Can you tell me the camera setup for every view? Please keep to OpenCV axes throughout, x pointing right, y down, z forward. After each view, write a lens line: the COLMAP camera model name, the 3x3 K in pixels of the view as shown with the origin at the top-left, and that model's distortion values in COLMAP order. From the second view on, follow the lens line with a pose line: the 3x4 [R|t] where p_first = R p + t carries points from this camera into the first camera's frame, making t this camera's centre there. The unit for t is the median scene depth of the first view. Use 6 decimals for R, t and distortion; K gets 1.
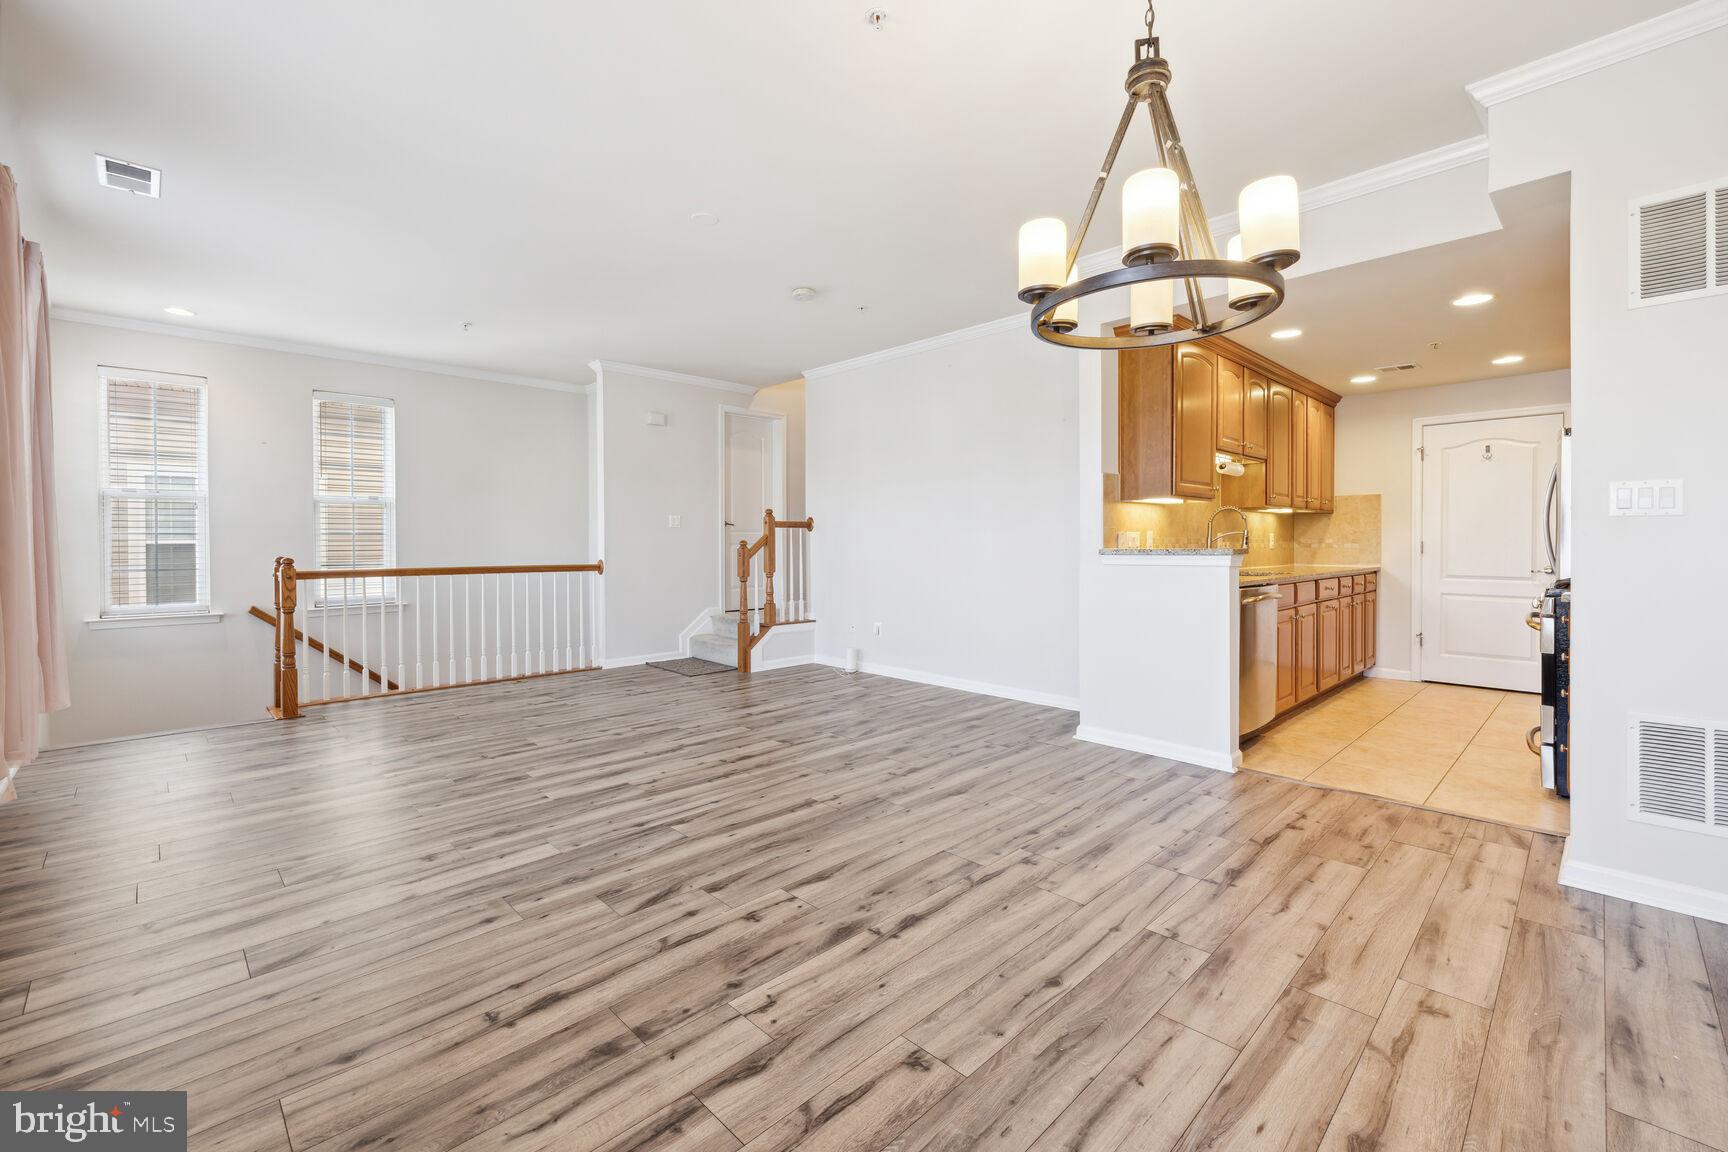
lens RADIAL K [[729.8, 0, 863.0], [0, 729.8, 546.2], [0, 0, 1]] dist [0.001787, 0.000247]
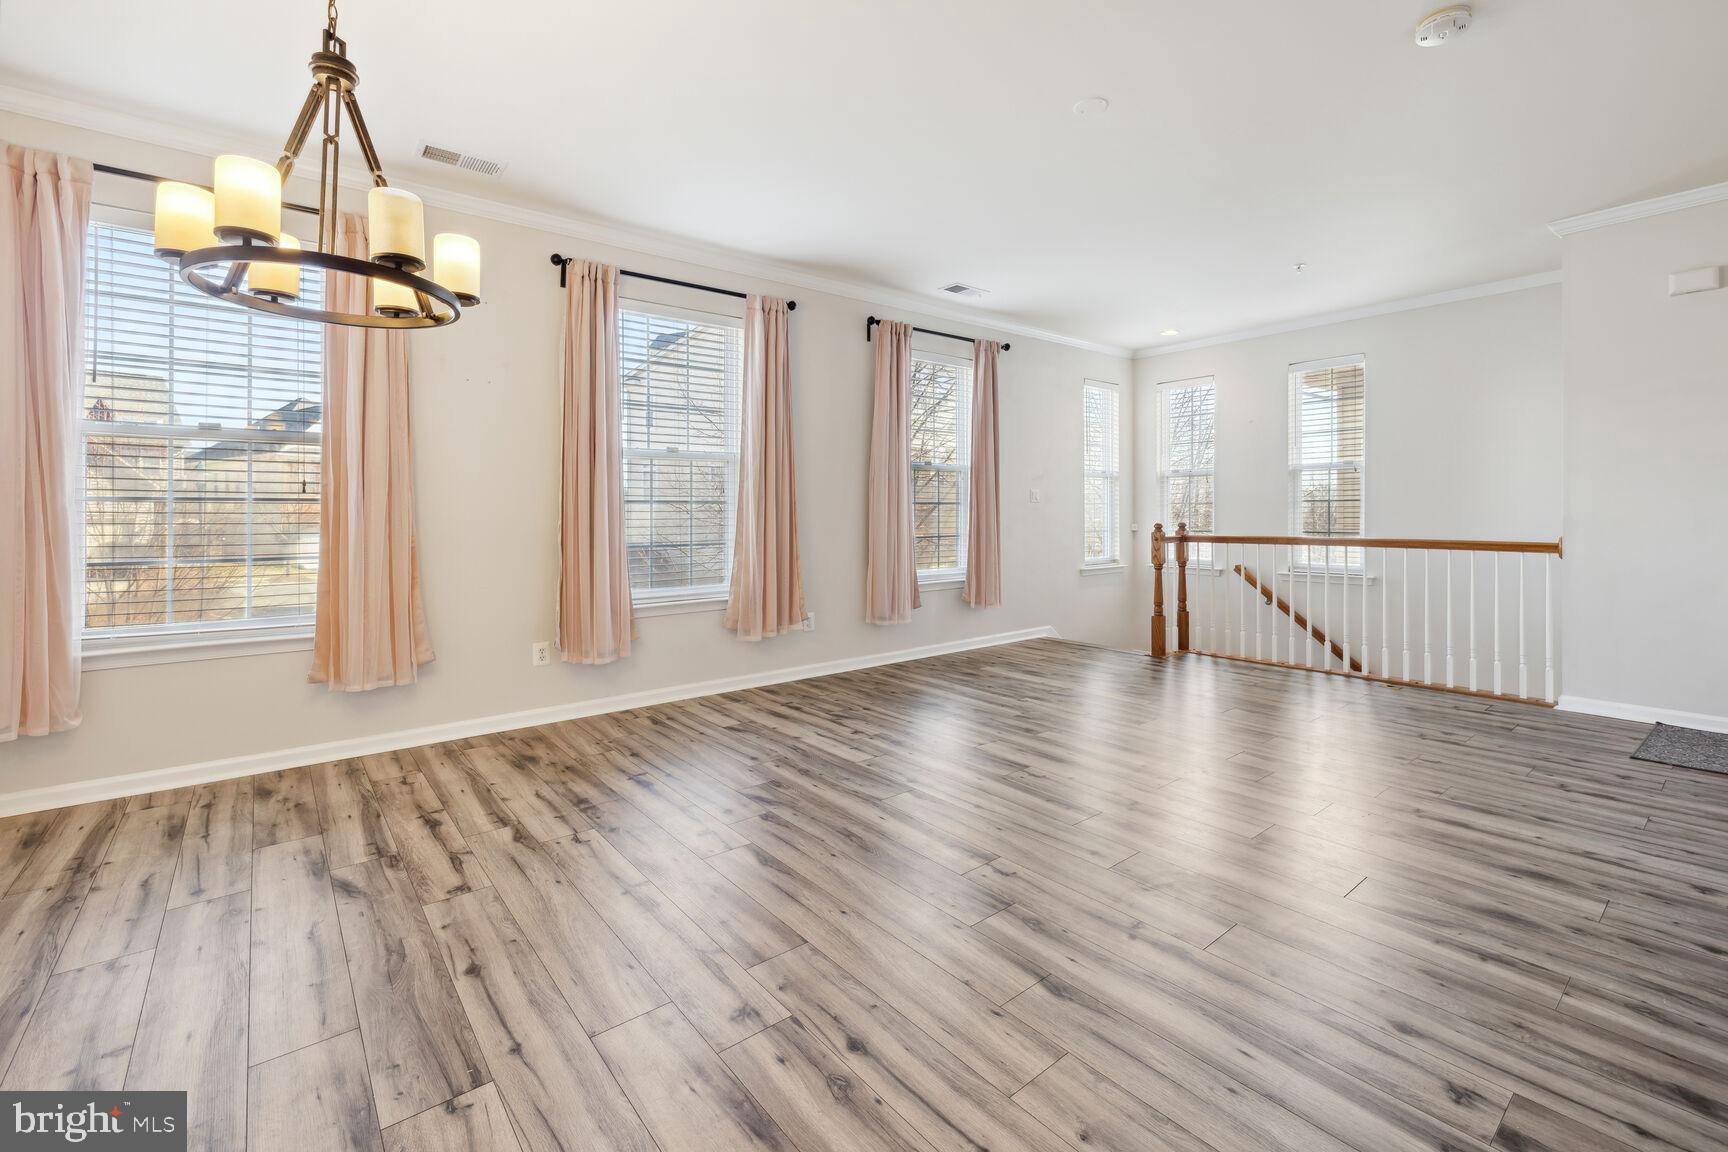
lens RADIAL K [[743.3, 0, 866.6], [0, 743.3, 516.3], [0, 0, 1]] dist [-0.001266, 0.000090]
pose [[-0.094640, 0.006506, -0.995490, 1.017037], [-0.000668, 0.999978, 0.006599, -0.007033], [0.995511, 0.001290, -0.094633, 1.383275]]
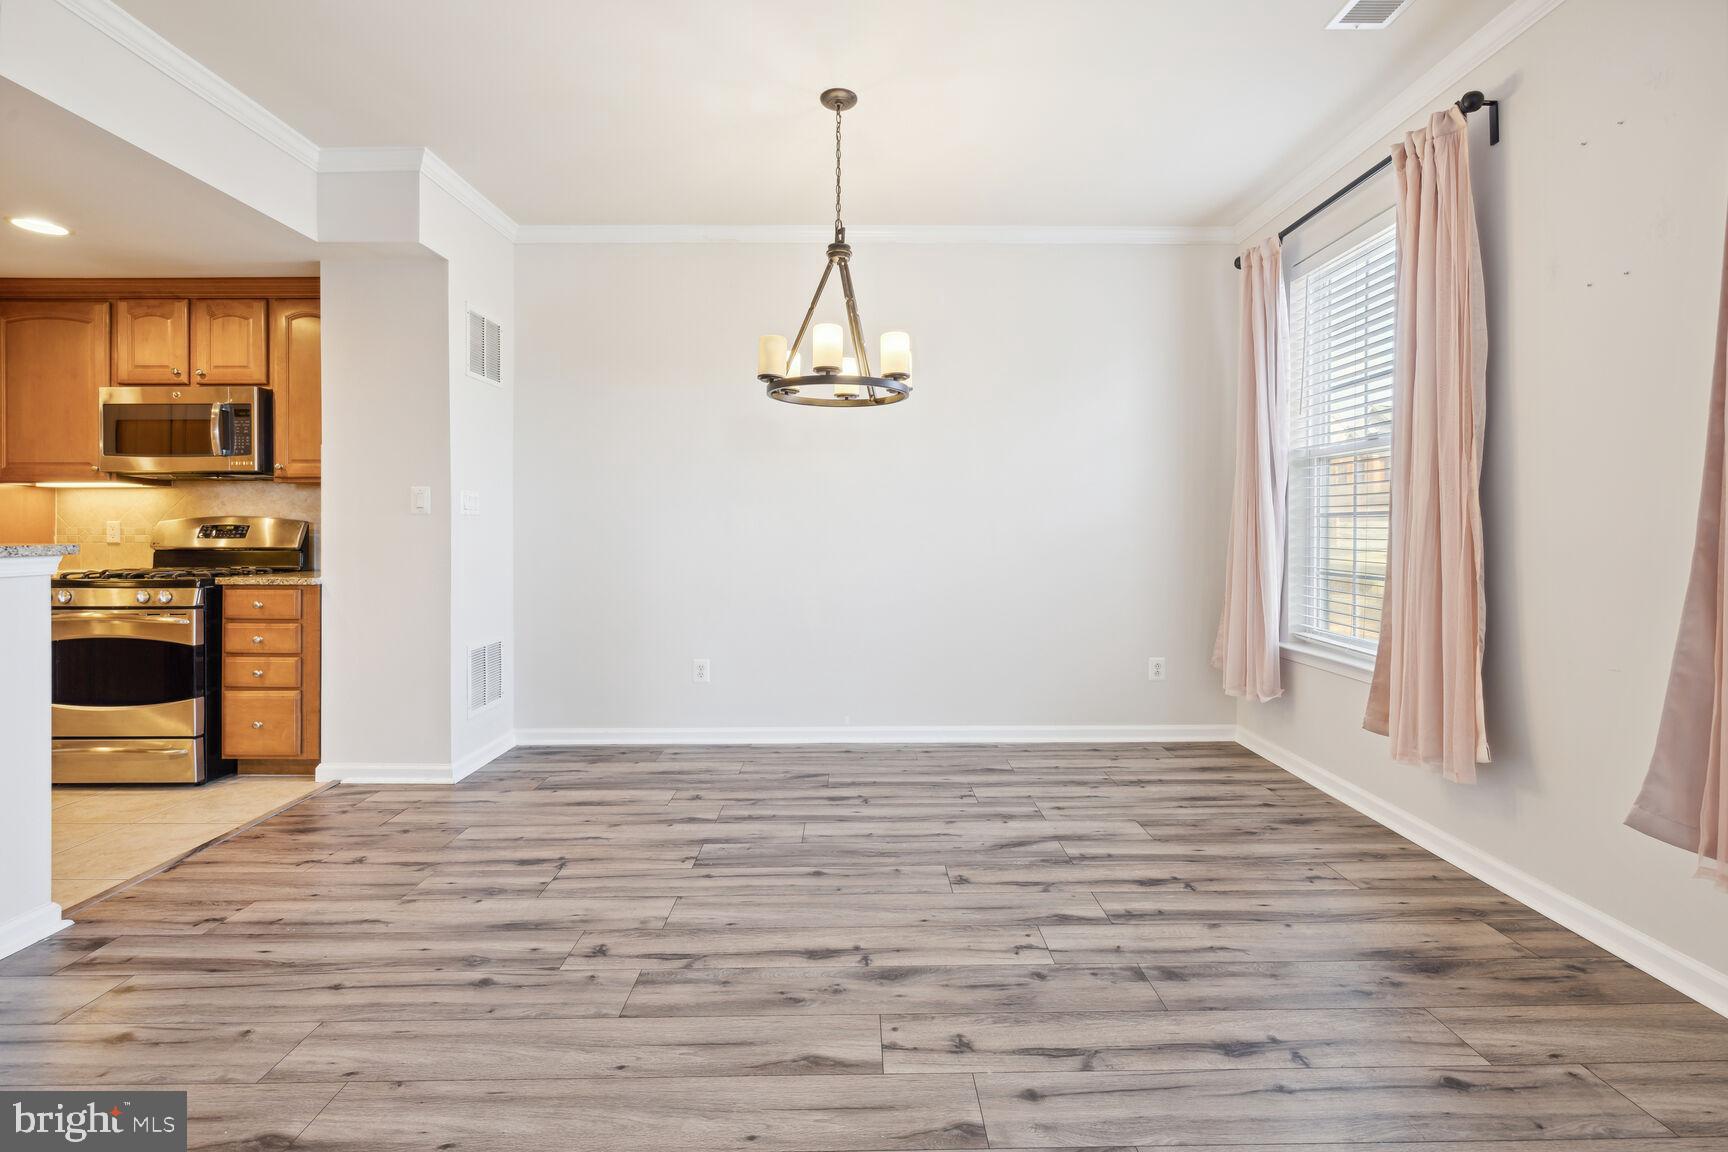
lens RADIAL K [[736.9, 0, 865.6], [0, 736.9, 531.4], [0, 0, 1]] dist [0.001891, 0.000435]
pose [[-0.723502, 0.002181, 0.690319, -0.598268], [0.006275, 0.999974, 0.003417, -0.006381], [-0.690294, 0.006804, -0.723497, 1.612261]]
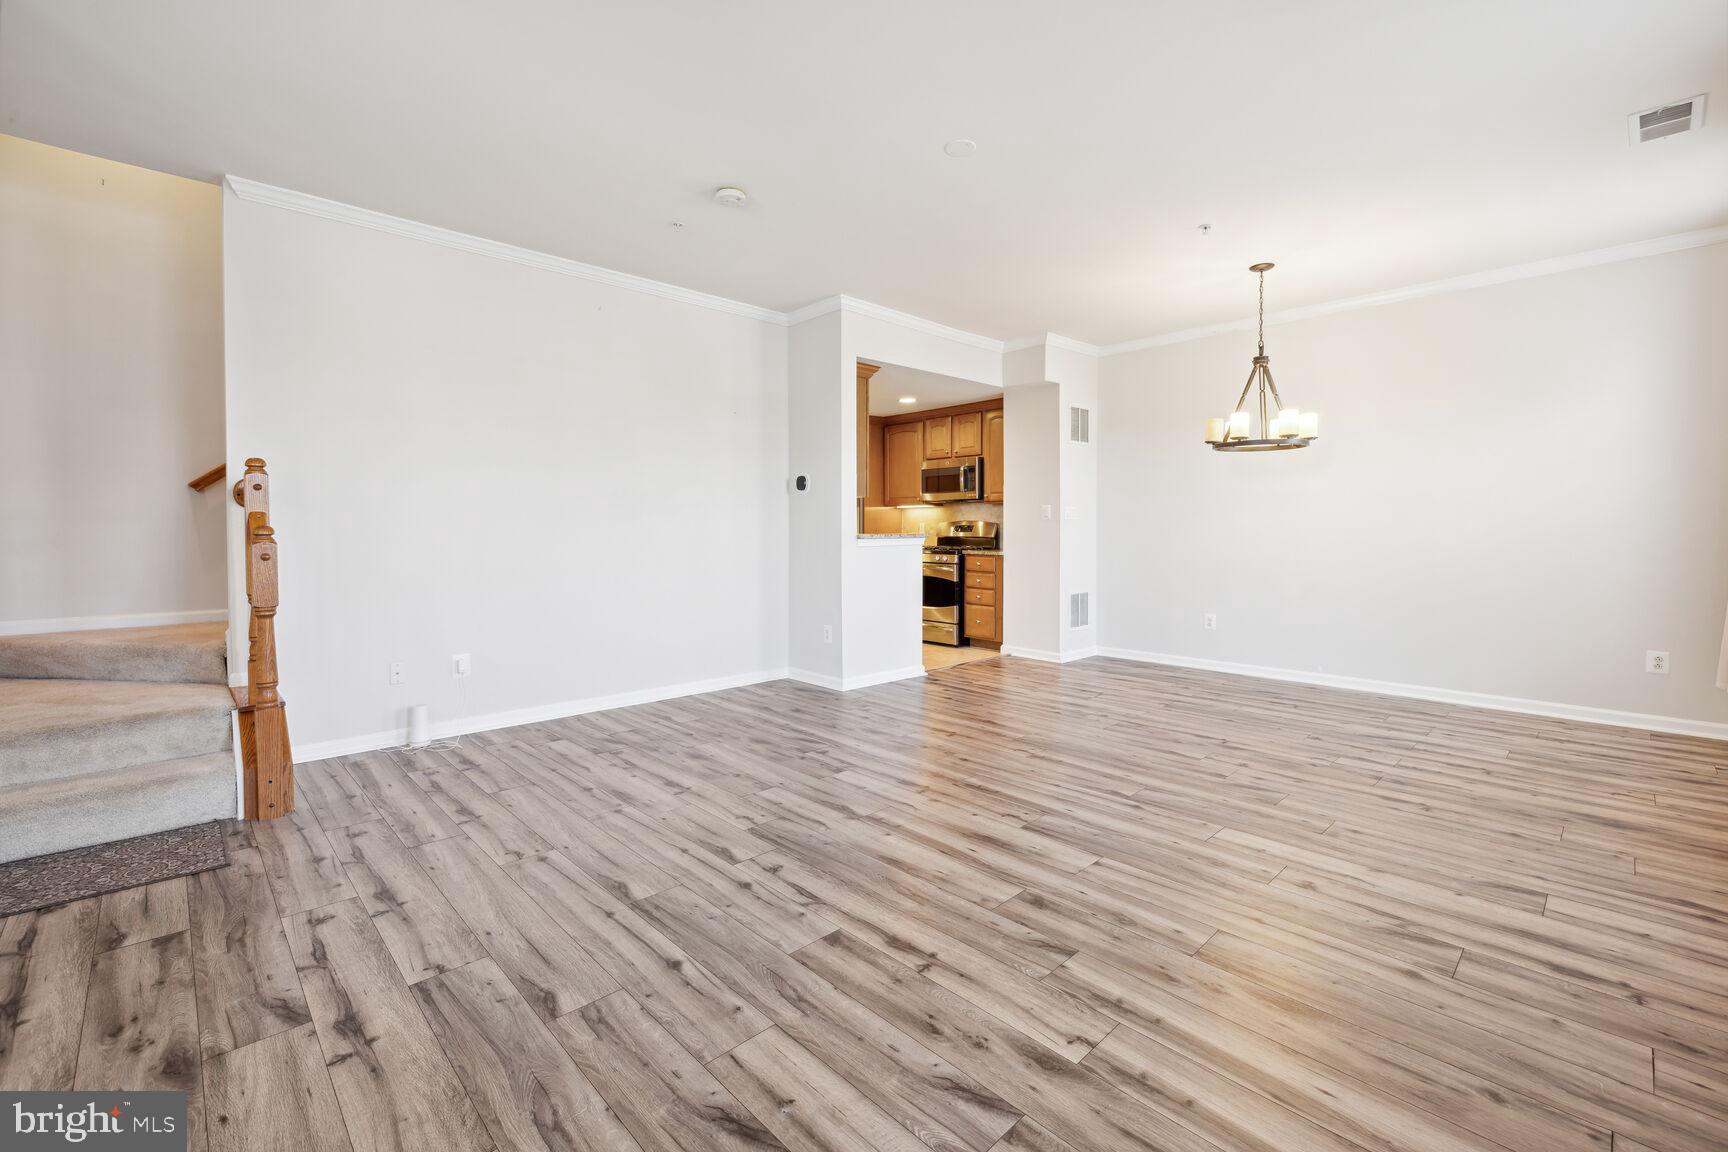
lens RADIAL K [[736.9, 0, 865.6], [0, 736.9, 531.4], [0, 0, 1]] dist [0.001891, 0.000435]
pose [[0.011484, -0.003148, 0.999929, -1.783865], [0.004698, 0.999984, 0.003095, -0.009096], [-0.999923, 0.004662, 0.011498, 1.820665]]
